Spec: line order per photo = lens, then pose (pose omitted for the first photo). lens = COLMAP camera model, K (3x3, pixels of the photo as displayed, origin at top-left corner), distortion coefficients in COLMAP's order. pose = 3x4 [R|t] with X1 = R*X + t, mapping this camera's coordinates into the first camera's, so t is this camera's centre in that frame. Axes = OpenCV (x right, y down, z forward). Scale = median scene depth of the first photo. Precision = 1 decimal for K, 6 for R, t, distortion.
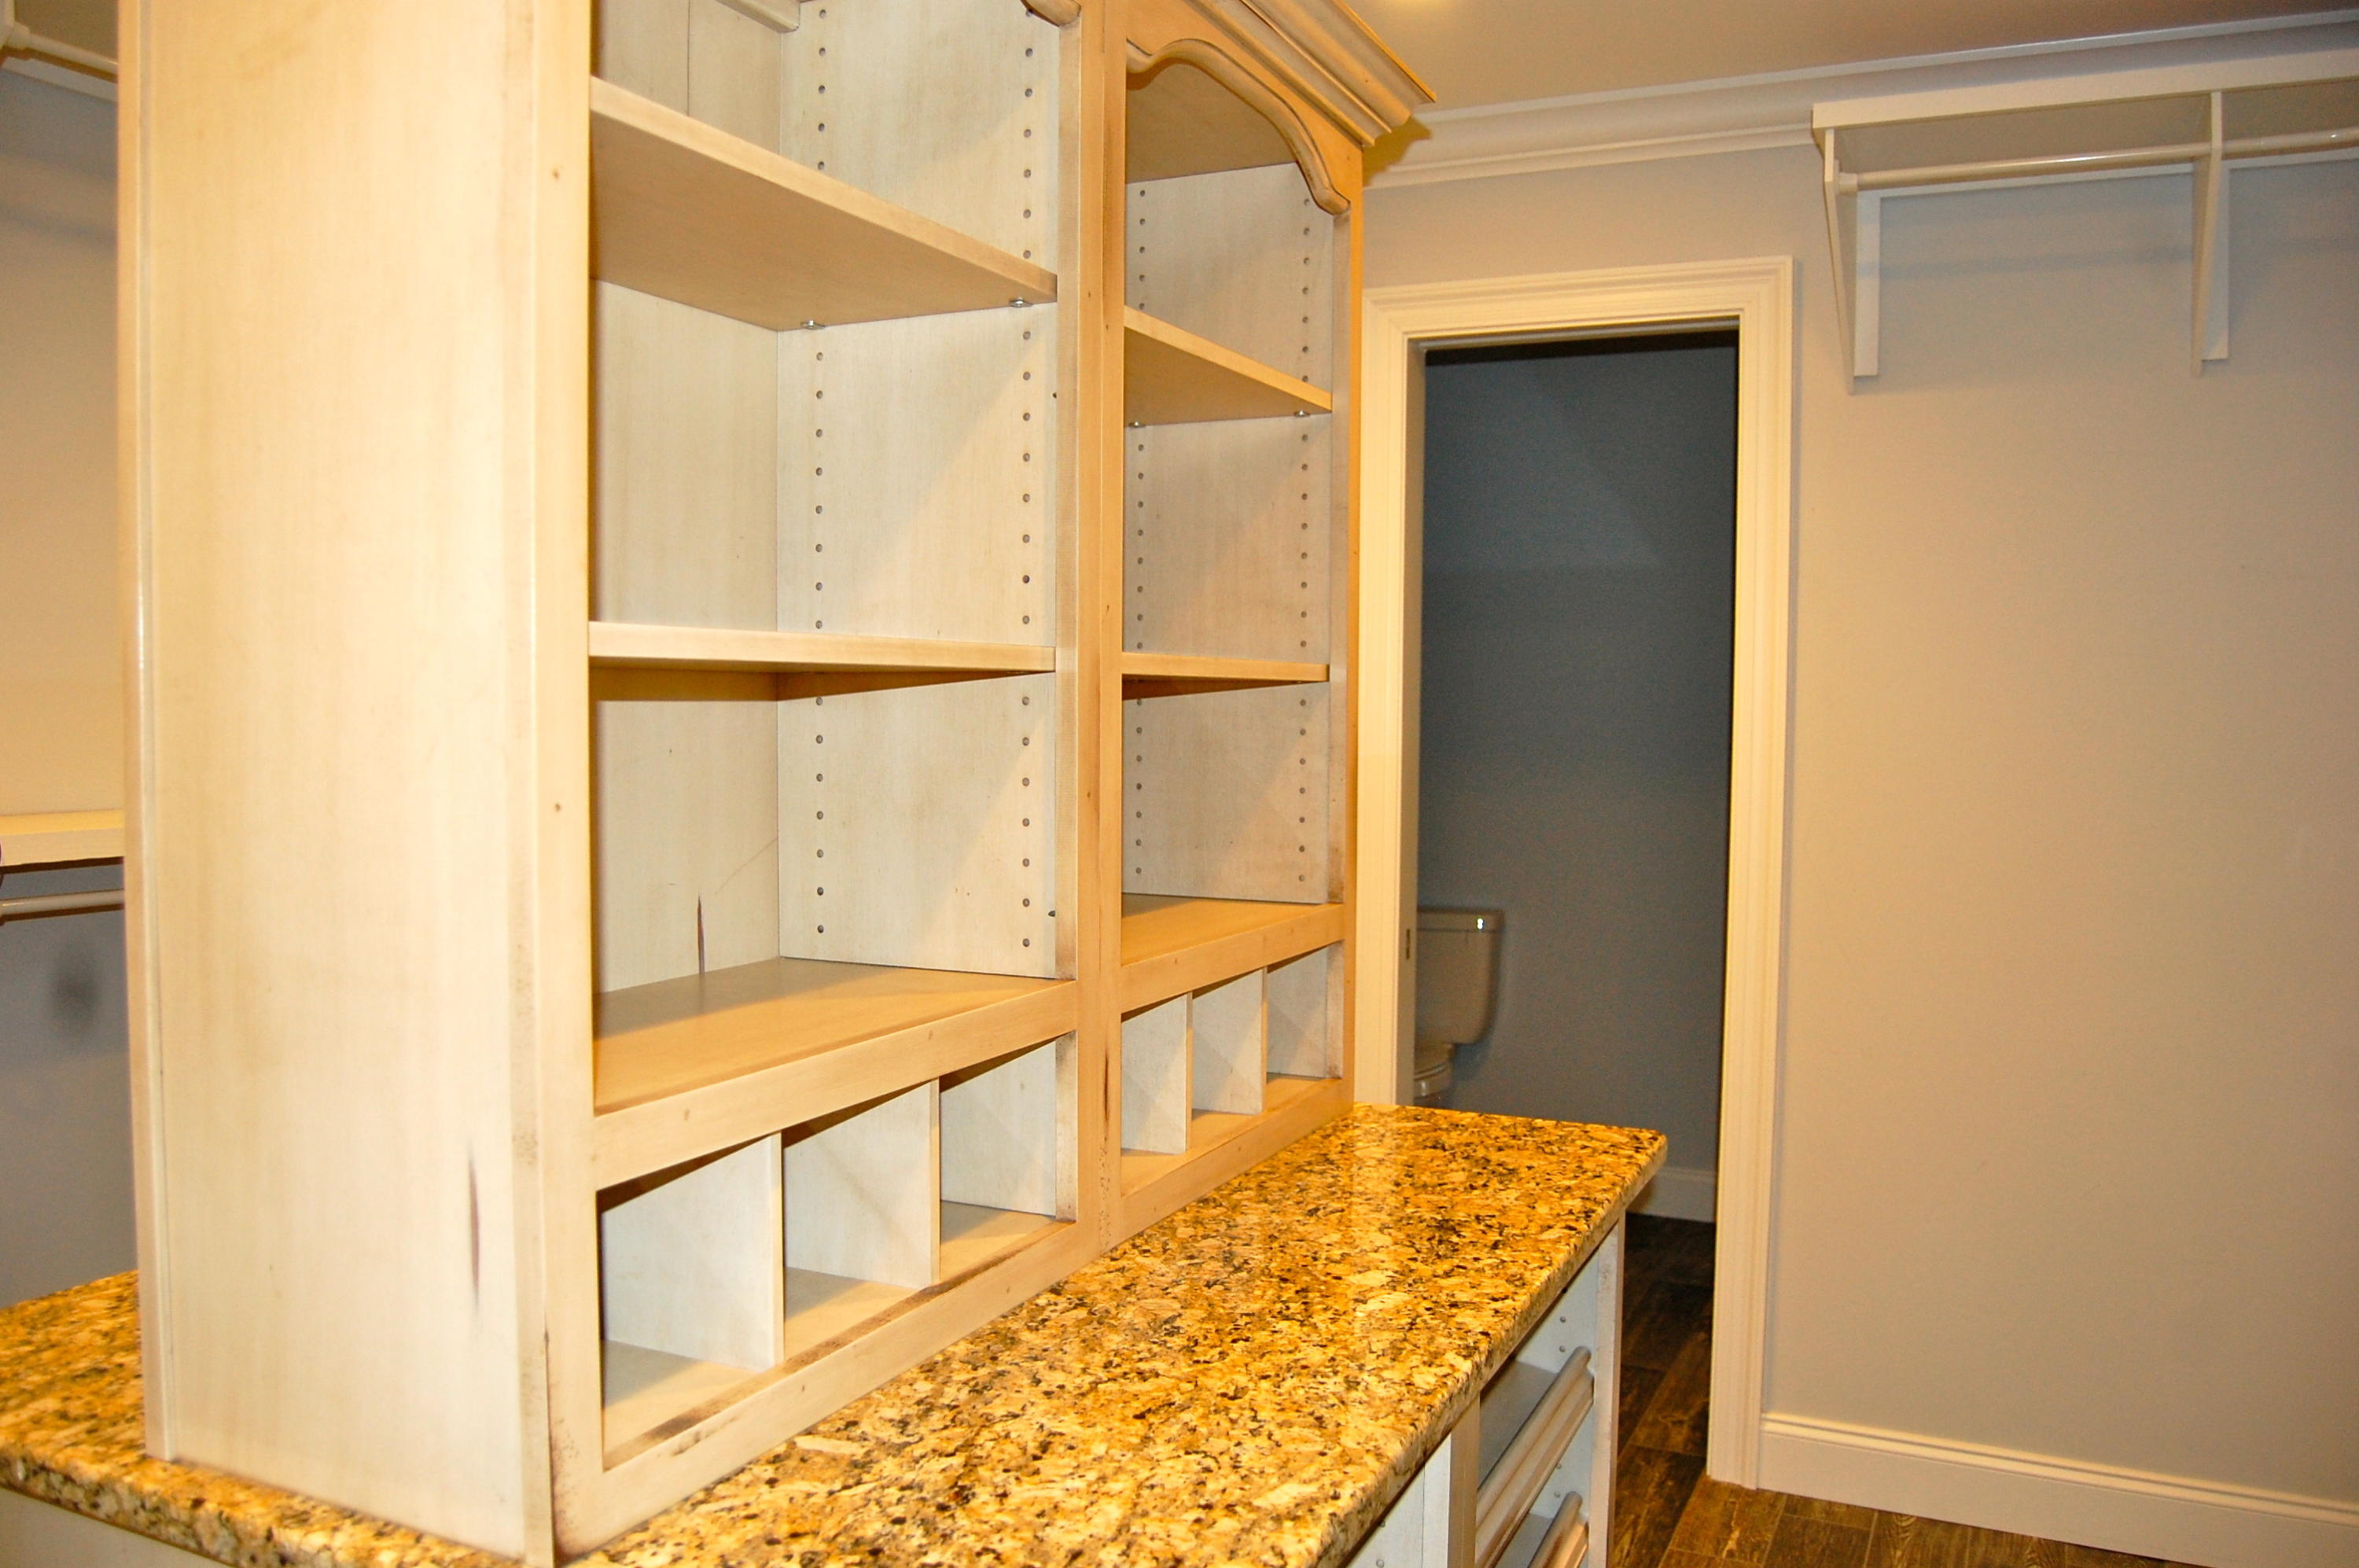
lens RADIAL K [[1851.2, 0, 1181.6], [0, 1851.2, 785.6], [0, 0, 1]] dist [-0.059826, 0.006004]
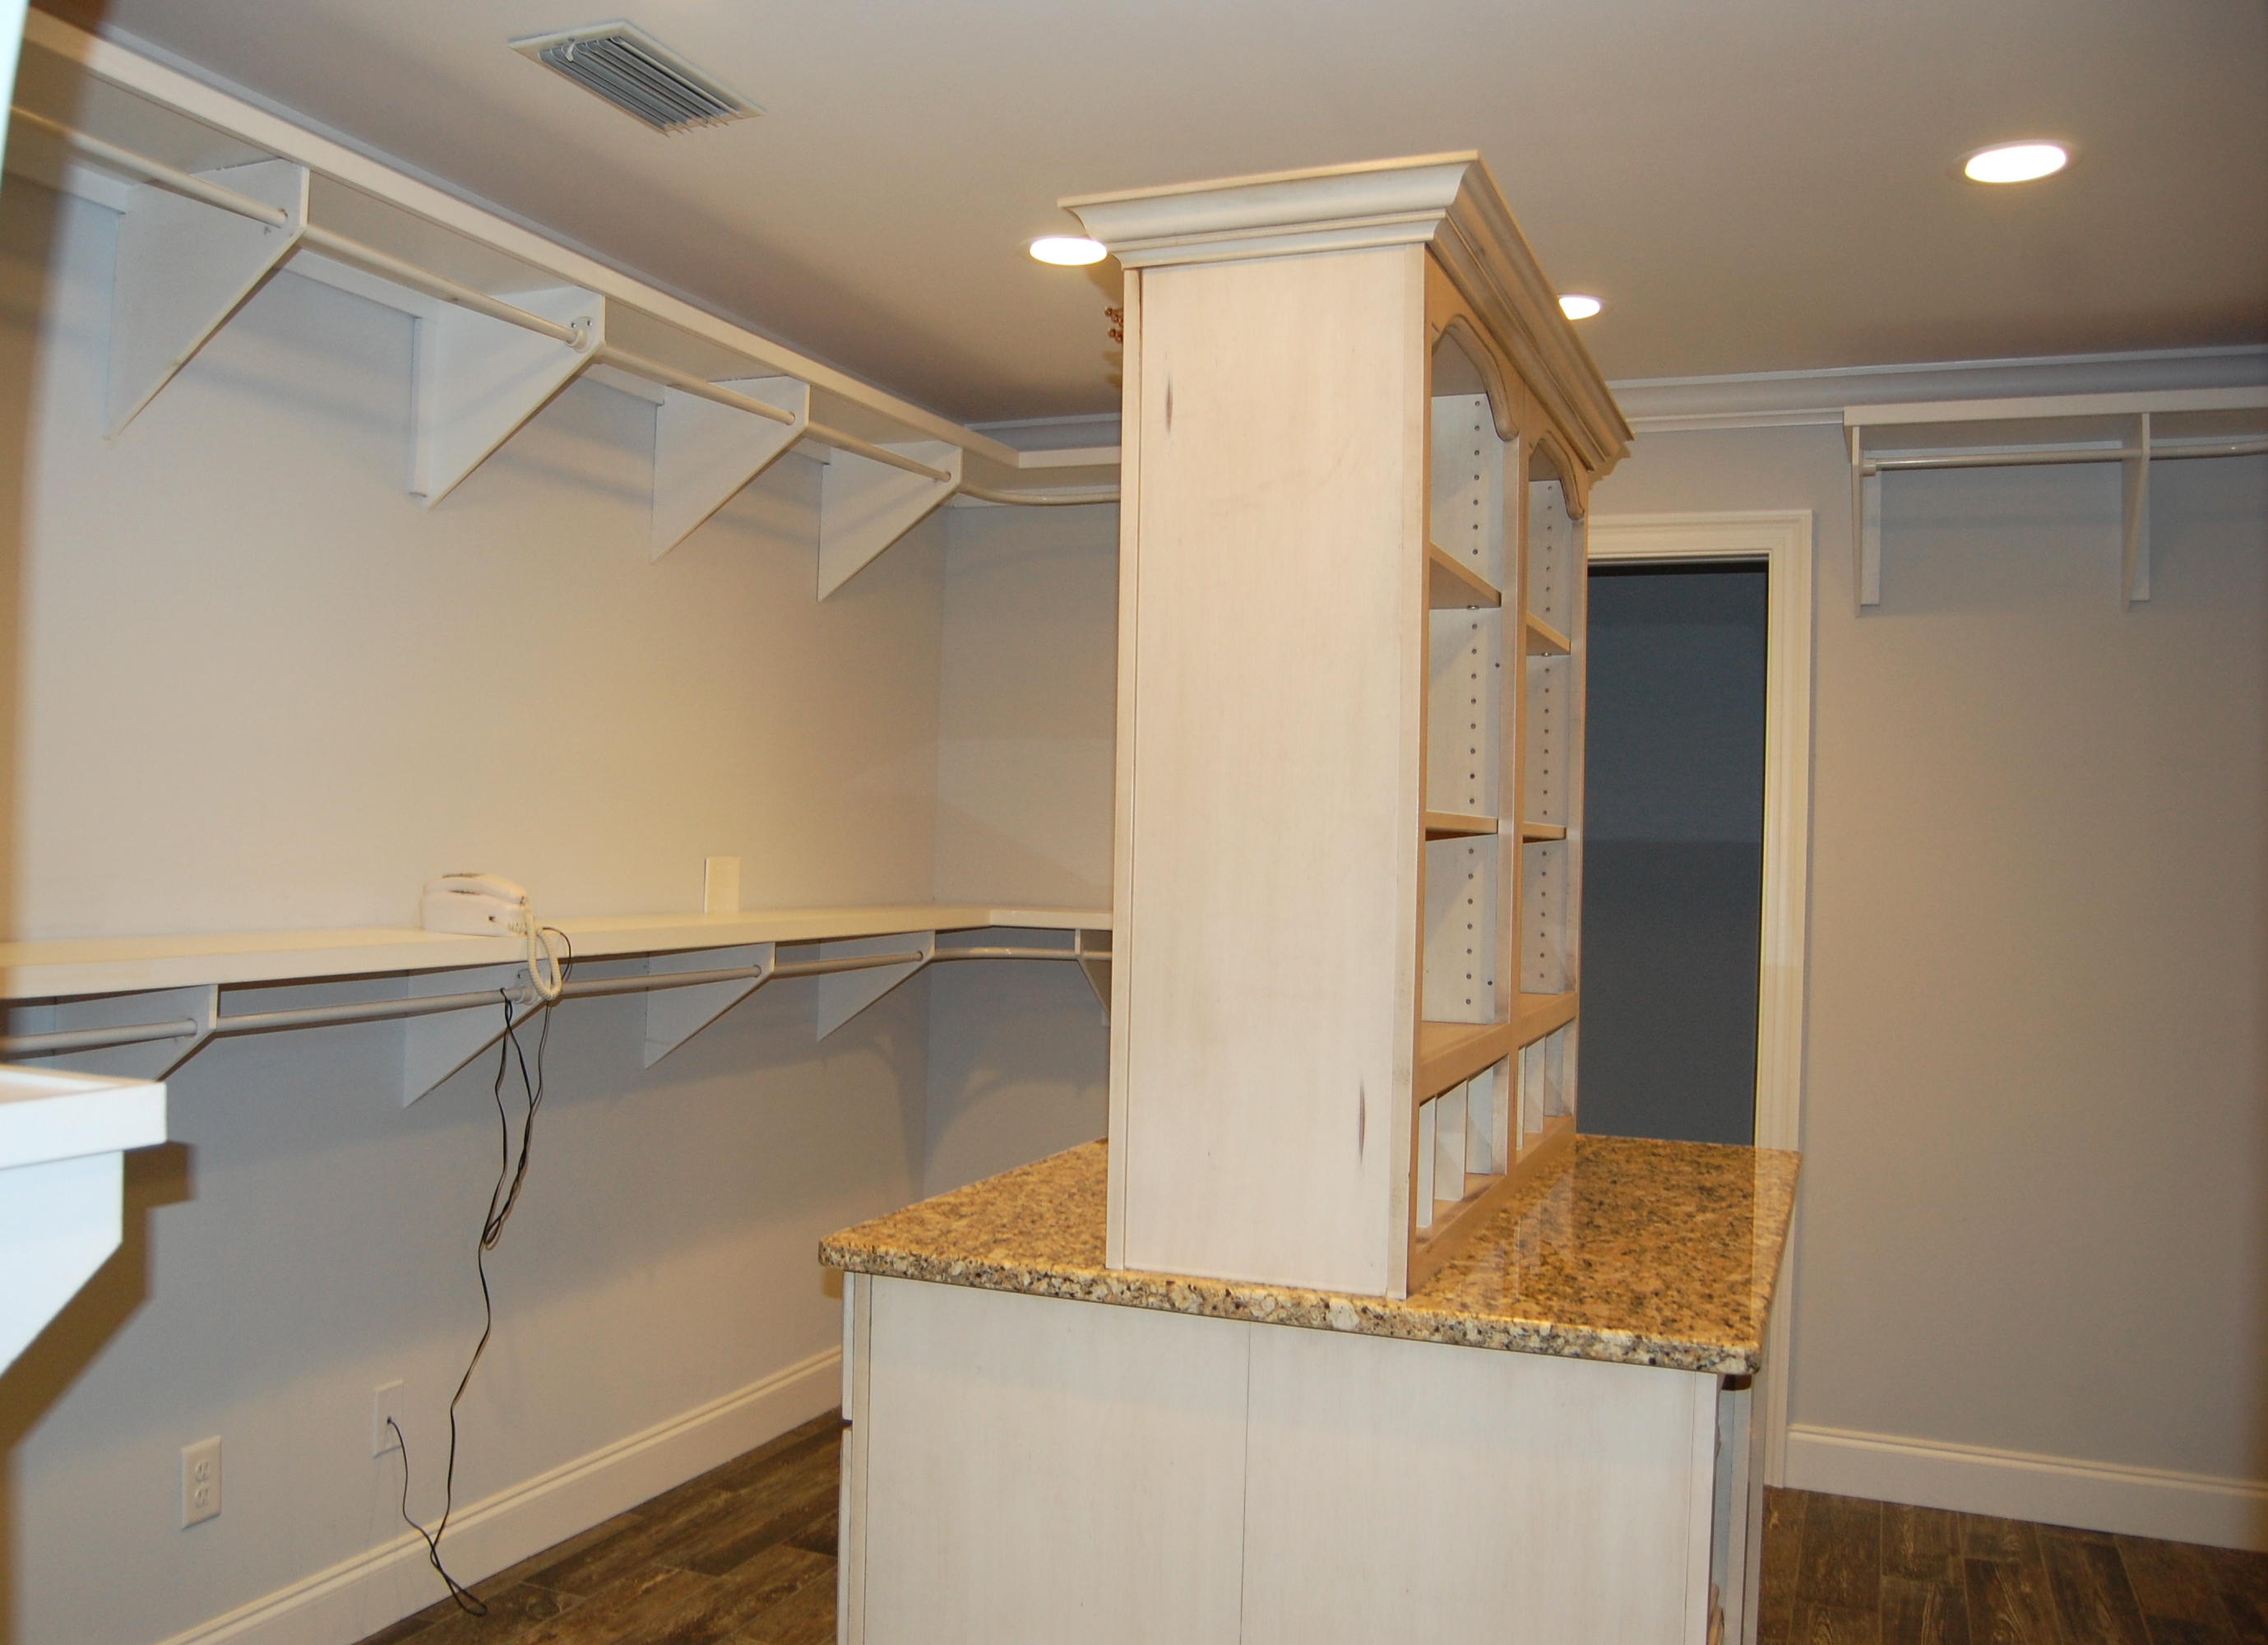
lens RADIAL K [[1853.8, 0, 1131.8], [0, 1853.8, 820.2], [0, 0, 1]] dist [-0.057954, 0.012497]
pose [[0.999096, 0.016837, 0.039032, -0.311044], [-0.014583, 0.998249, -0.057318, 0.017010], [-0.039929, 0.056697, 0.997593, -0.420219]]
